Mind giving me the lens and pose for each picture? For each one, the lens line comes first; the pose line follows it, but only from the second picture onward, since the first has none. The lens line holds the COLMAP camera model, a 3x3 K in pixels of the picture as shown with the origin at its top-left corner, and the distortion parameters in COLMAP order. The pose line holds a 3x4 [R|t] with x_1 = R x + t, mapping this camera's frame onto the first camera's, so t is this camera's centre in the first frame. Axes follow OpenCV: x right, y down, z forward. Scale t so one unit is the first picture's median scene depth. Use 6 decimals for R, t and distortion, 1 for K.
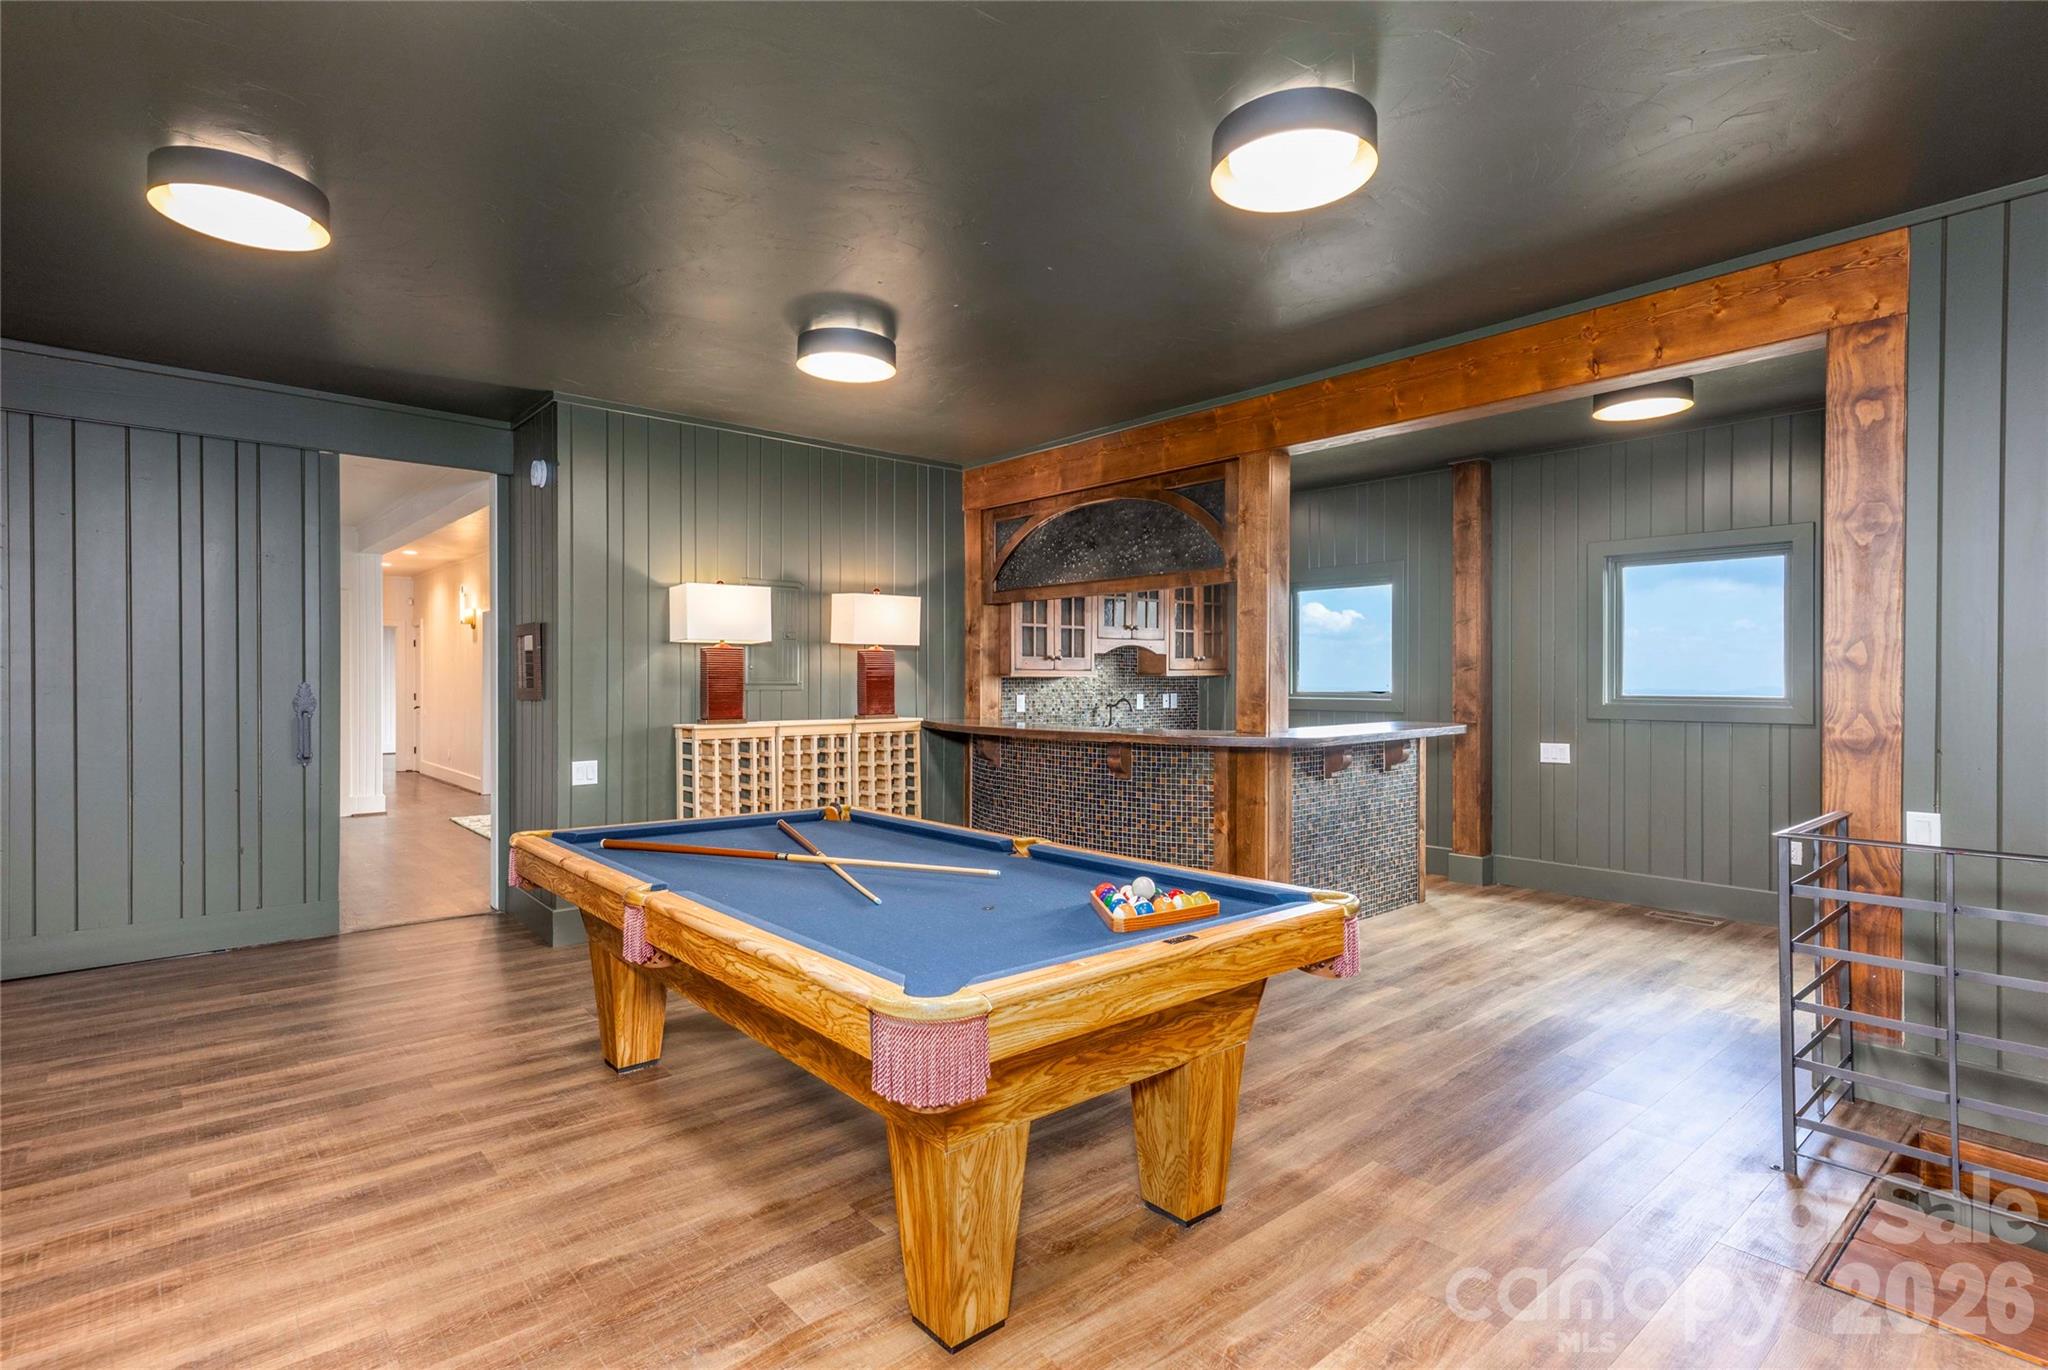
lens RADIAL K [[1018.1, 0, 1024.0], [0, 1018.1, 685.0], [0, 0, 1]] dist [-0.000164, -0.000184]
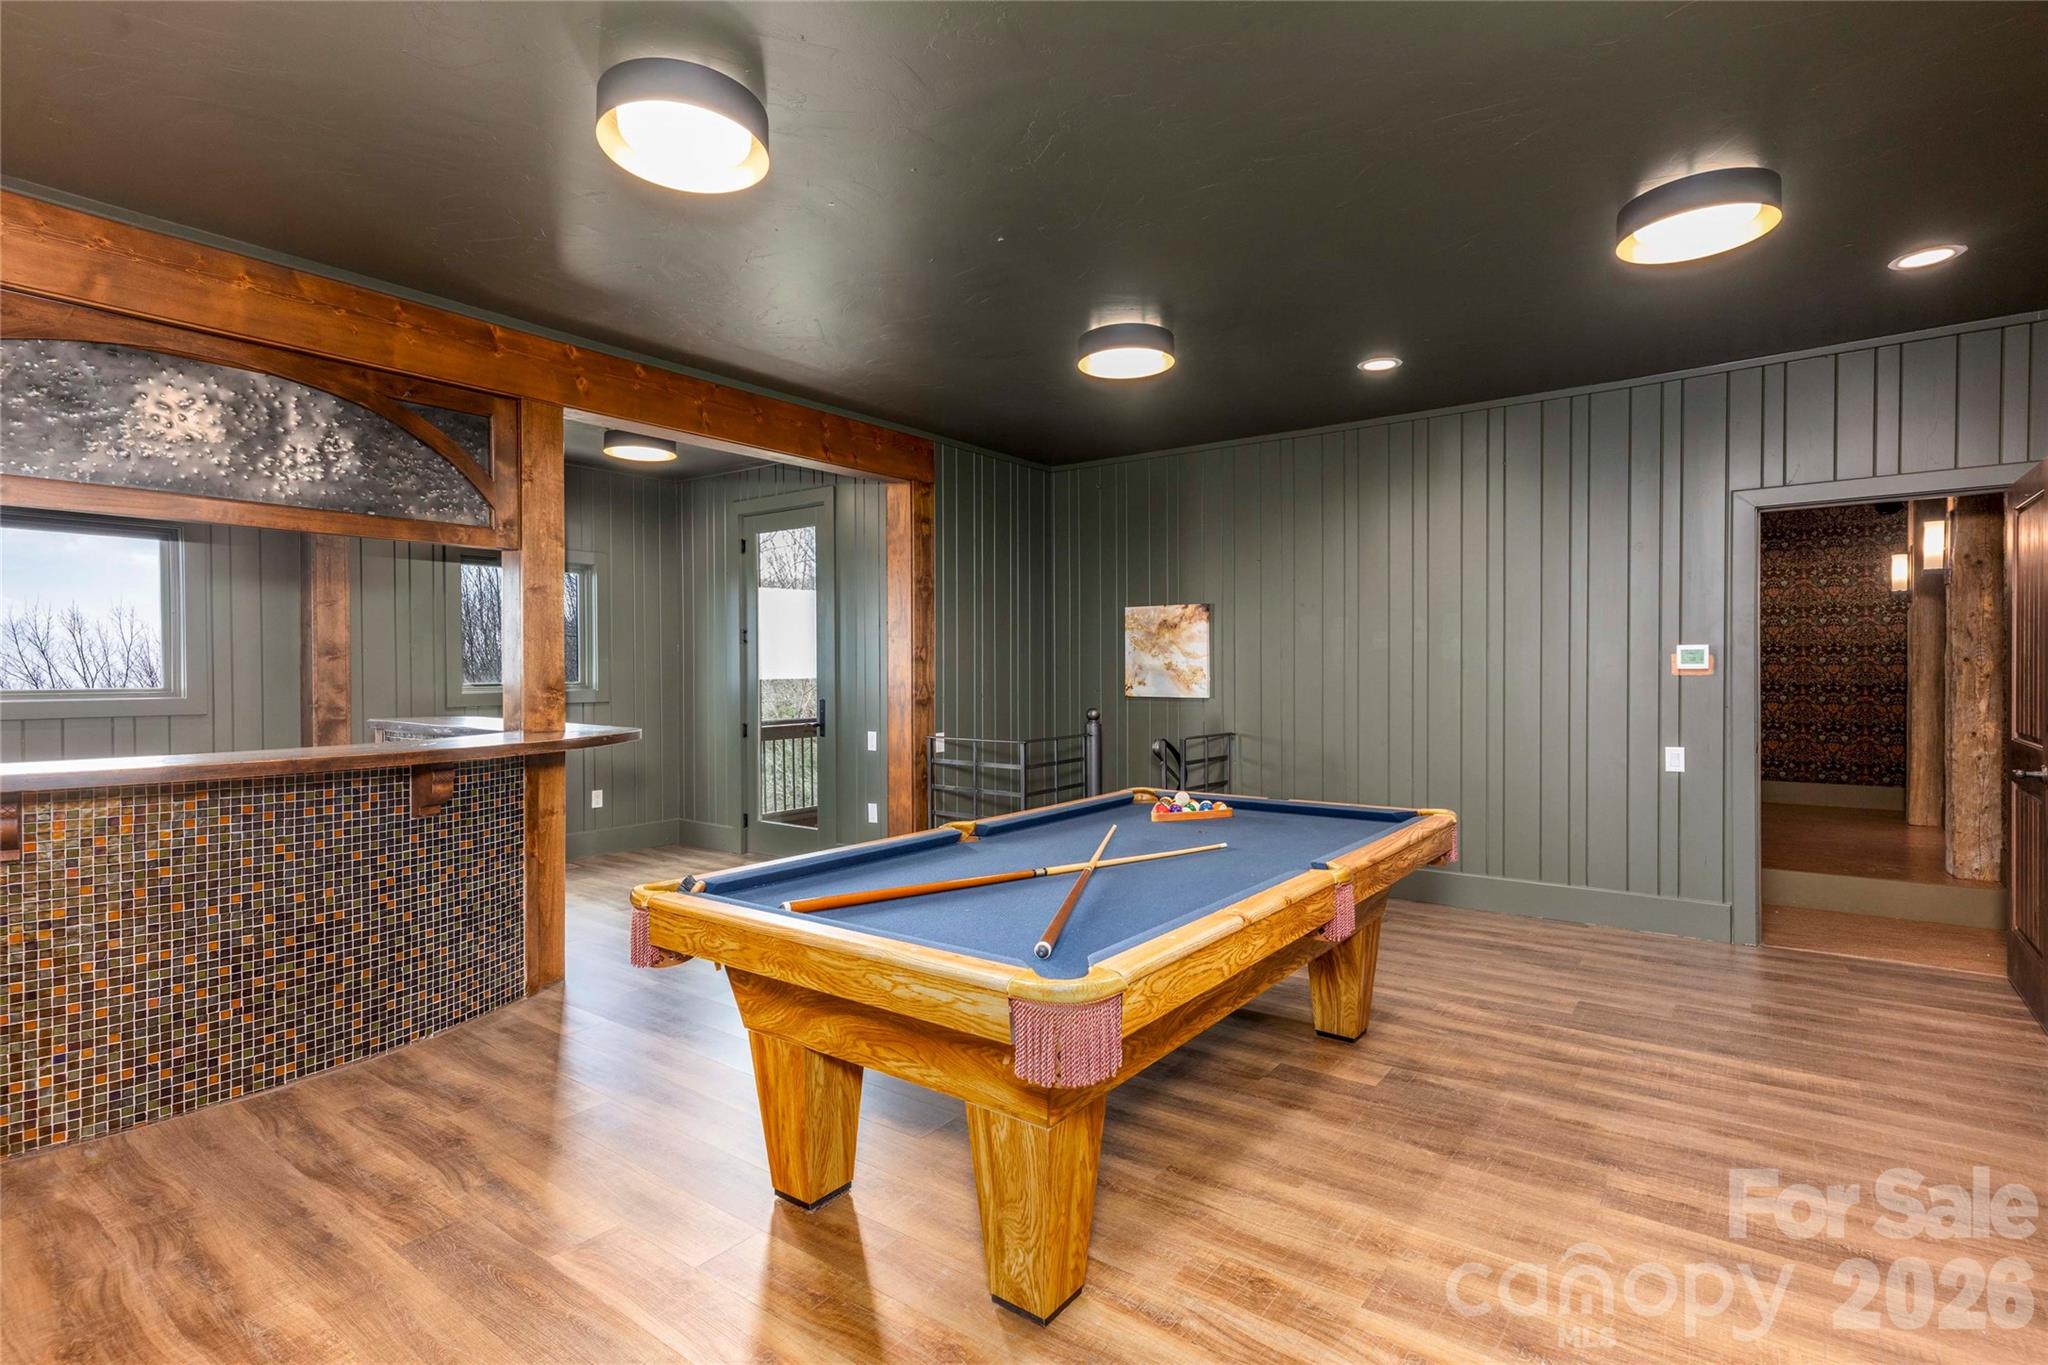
lens RADIAL K [[989.9, 0, 1024.0], [0, 989.9, 682.5], [0, 0, 1]] dist [-0.000619, 0.000061]
pose [[-0.211670, -0.017772, 0.977180, -1.178870], [0.006990, 0.999782, 0.019697, -0.014433], [-0.977316, 0.011000, -0.211500, 1.385397]]
